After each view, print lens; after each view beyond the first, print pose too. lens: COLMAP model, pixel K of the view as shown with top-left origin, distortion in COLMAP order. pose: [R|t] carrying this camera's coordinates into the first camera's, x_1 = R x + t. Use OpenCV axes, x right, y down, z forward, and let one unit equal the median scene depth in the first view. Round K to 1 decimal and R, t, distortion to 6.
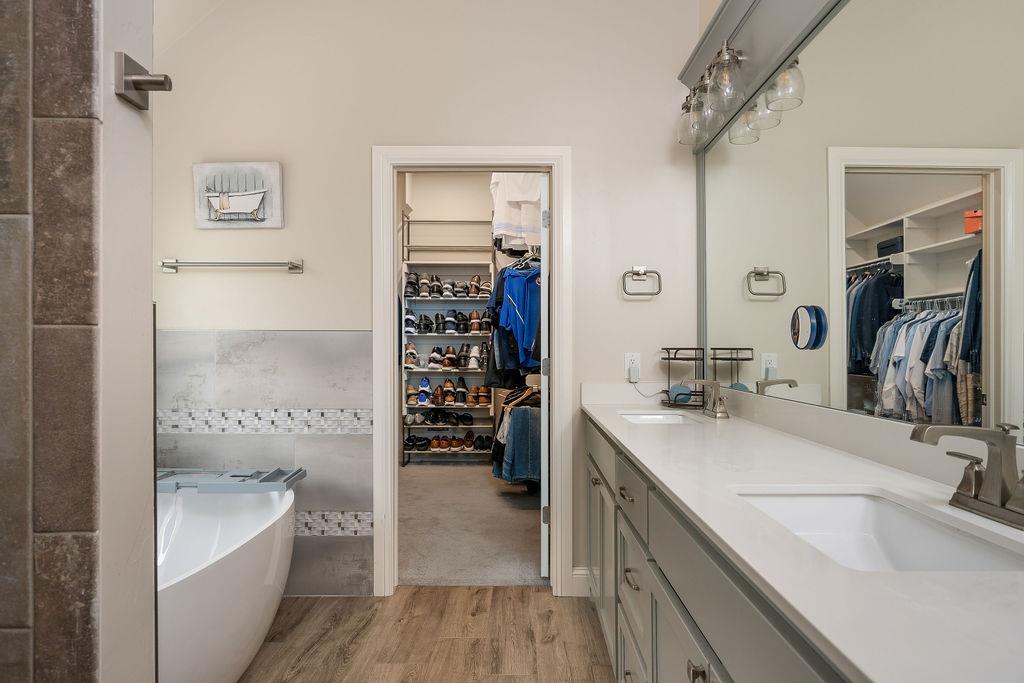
lens RADIAL K [[596.1, 0, 512.5], [0, 596.1, 344.8], [0, 0, 1]] dist [-0.020151, 0.007708]
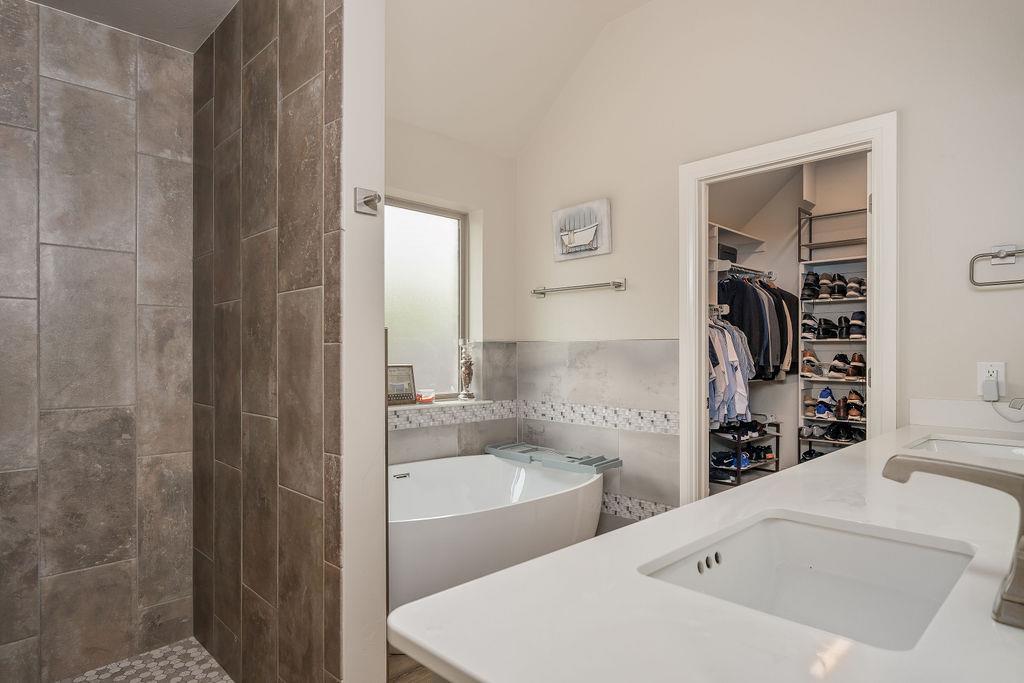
lens RADIAL K [[596.1, 0, 499.3], [0, 596.1, 355.5], [0, 0, 1]] dist [-0.020151, 0.007708]
pose [[0.679477, -0.000115, -0.733697, 0.328309], [0.004605, 0.999981, 0.004108, 0.000242], [0.733683, -0.006170, 0.679464, 0.036538]]
